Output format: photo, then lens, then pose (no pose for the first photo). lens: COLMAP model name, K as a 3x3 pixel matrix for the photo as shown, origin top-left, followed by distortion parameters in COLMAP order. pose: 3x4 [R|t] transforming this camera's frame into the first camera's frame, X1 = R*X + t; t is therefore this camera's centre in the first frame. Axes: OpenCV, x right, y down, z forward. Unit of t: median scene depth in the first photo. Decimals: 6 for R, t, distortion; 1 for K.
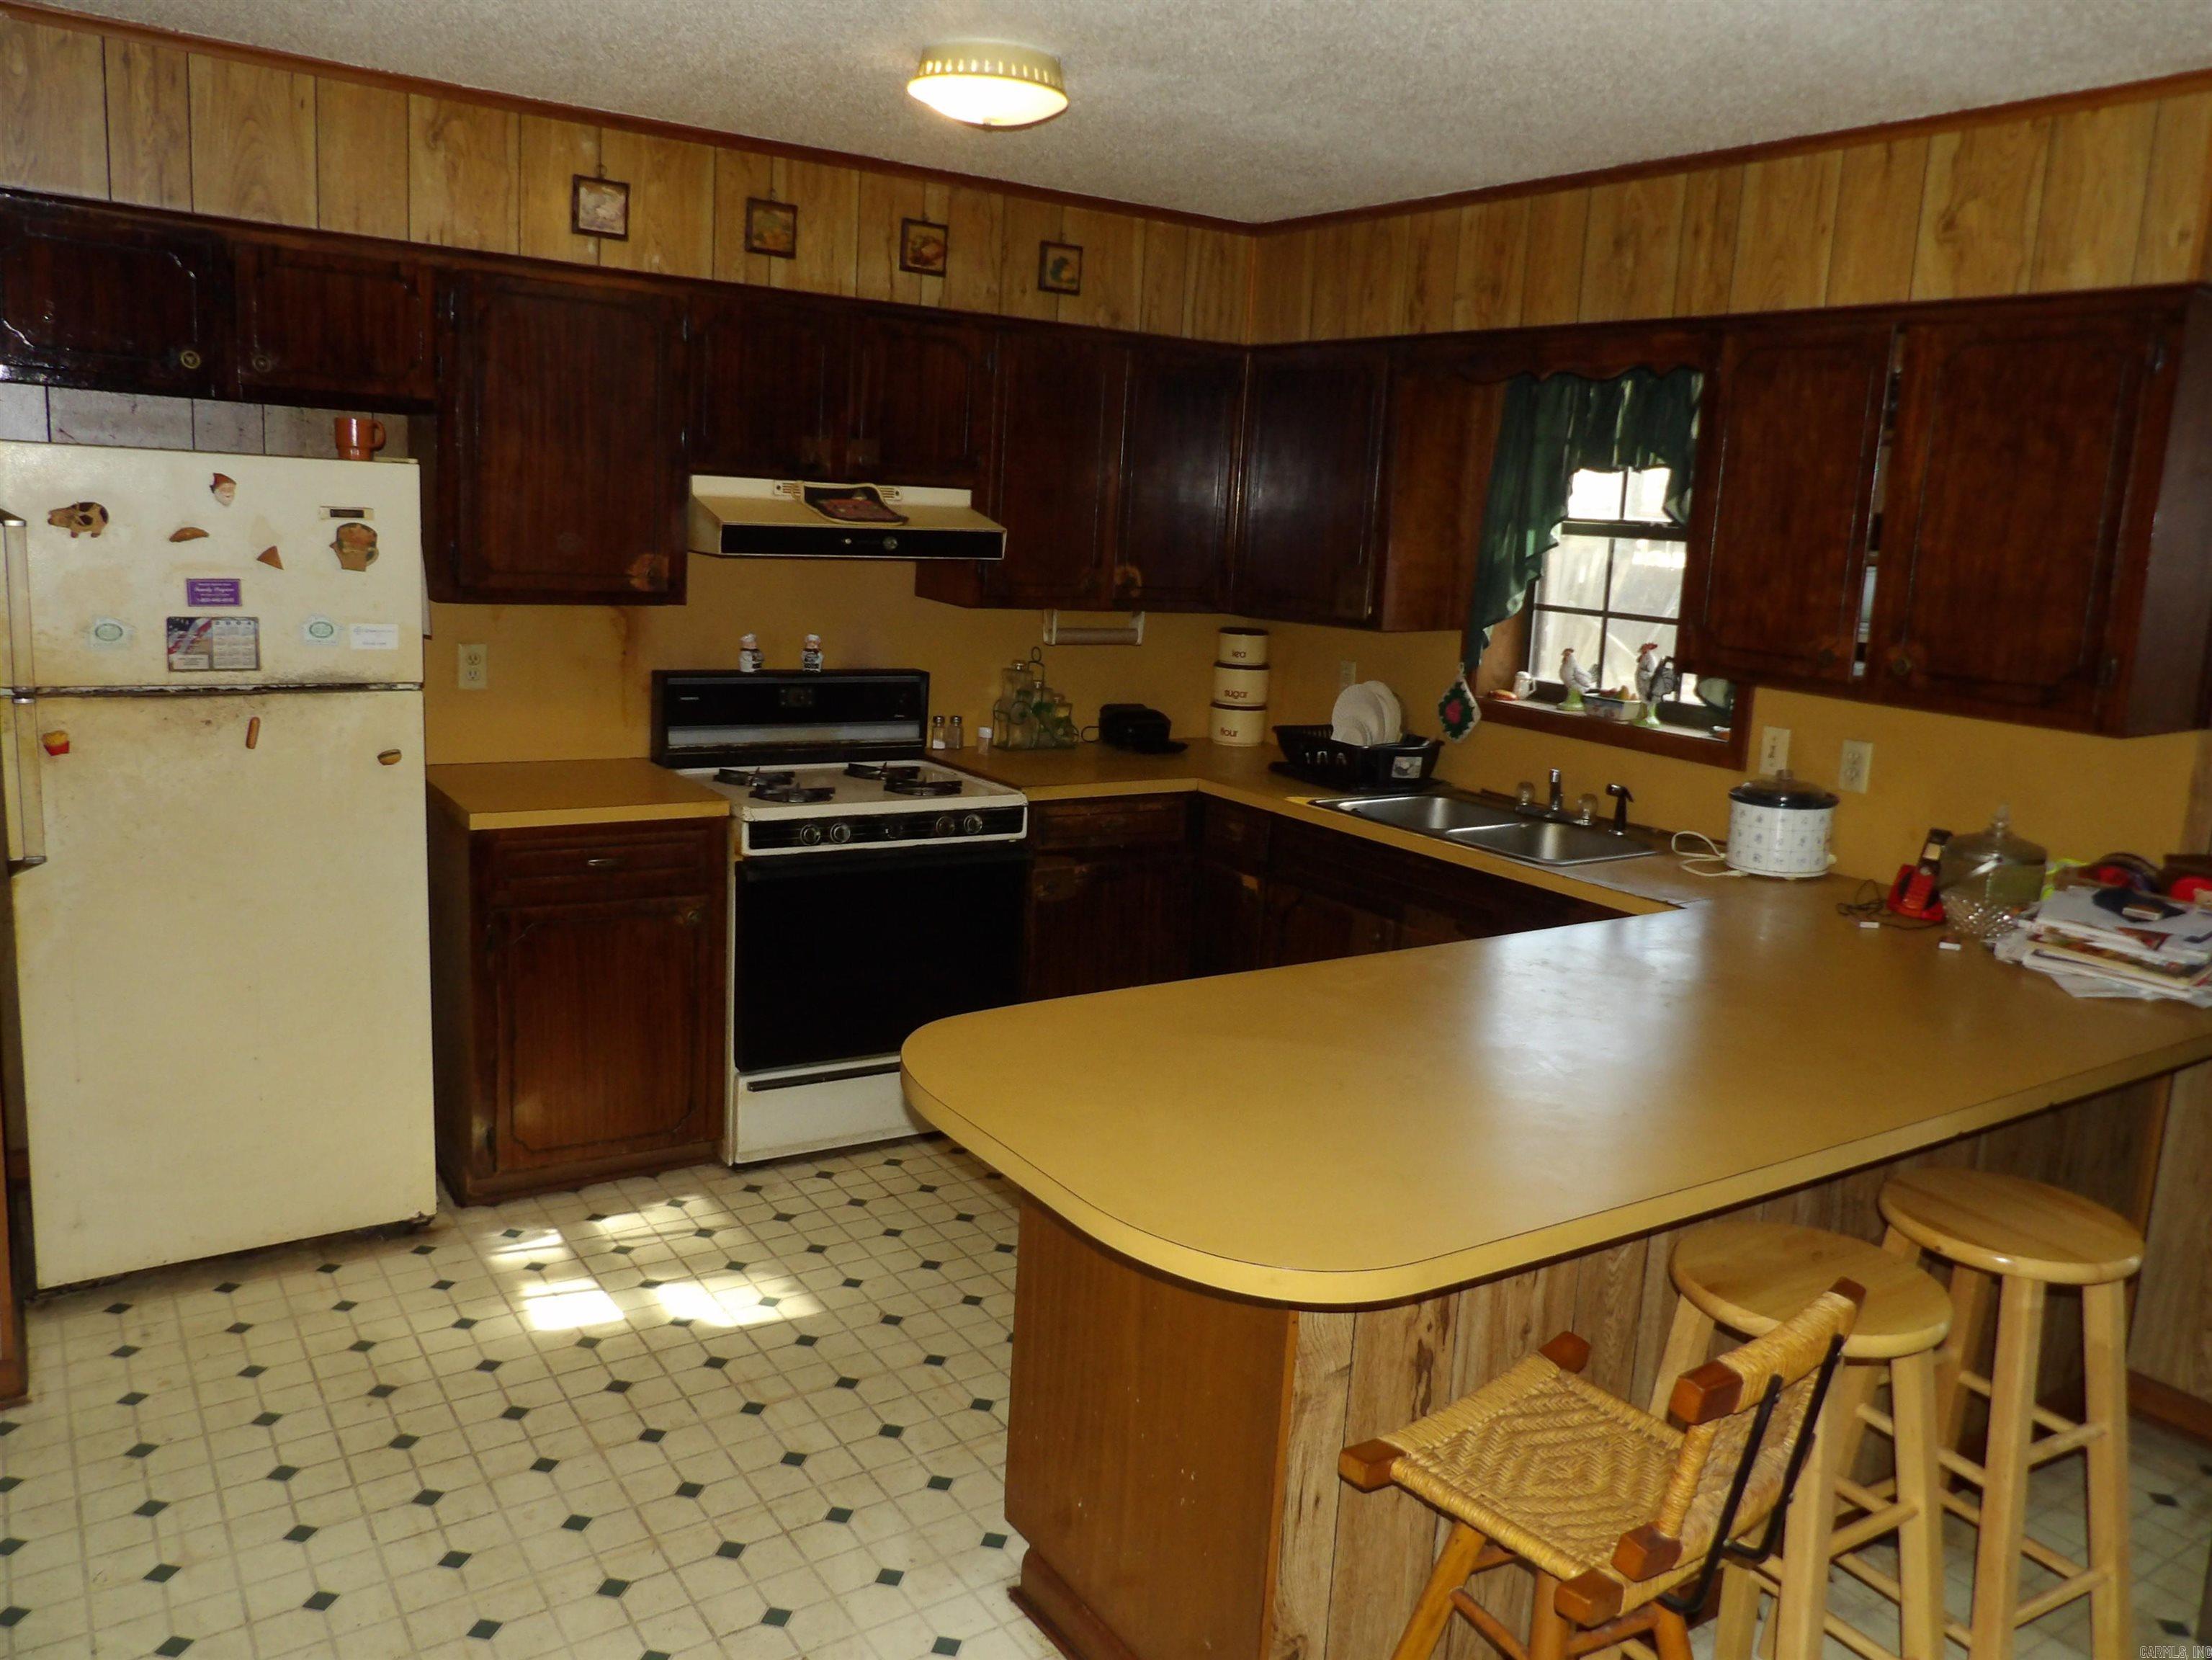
lens RADIAL K [[1714.4, 0, 1106.0], [0, 1714.4, 830.0], [0, 0, 1]] dist [-0.005726, -0.018932]
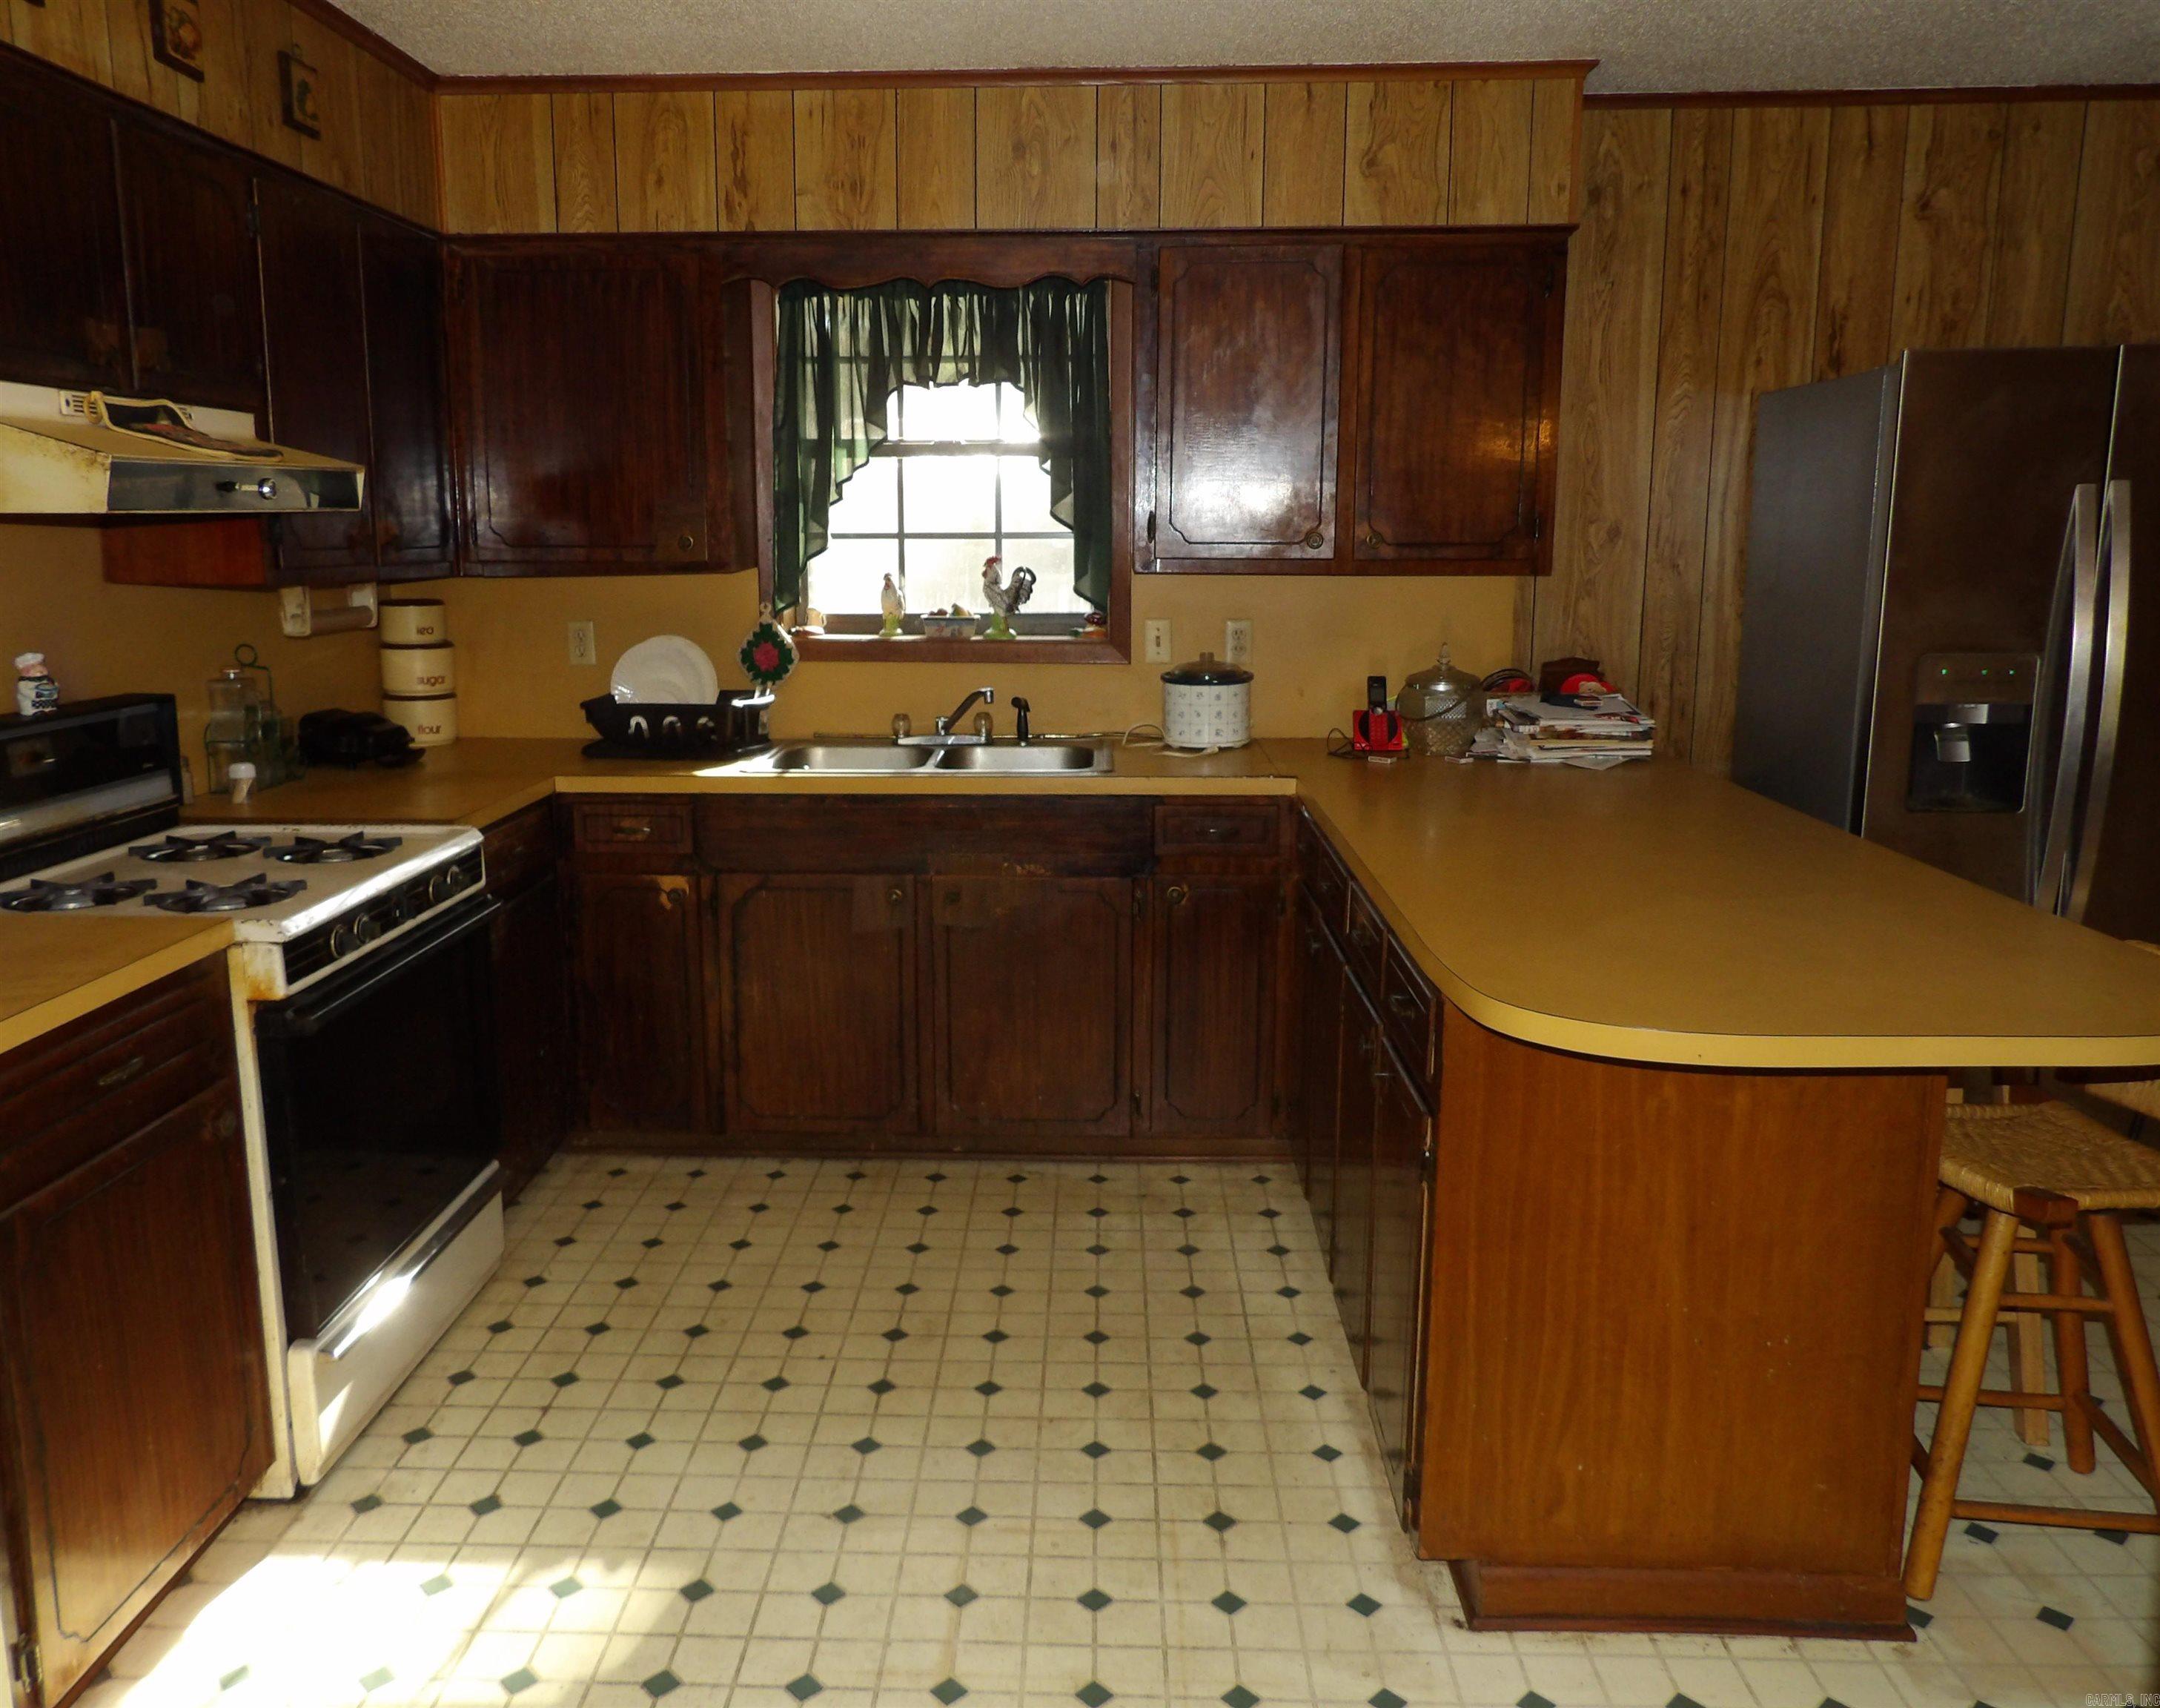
lens RADIAL K [[1616.7, 0, 1080.0], [0, 1616.7, 854.0], [0, 0, 1]] dist [-0.025172, 0.013977]
pose [[0.574450, -0.218135, 0.788938, -0.488459], [0.187100, 0.973312, 0.132880, -0.059027], [-0.796869, 0.071278, 0.599933, 0.421434]]
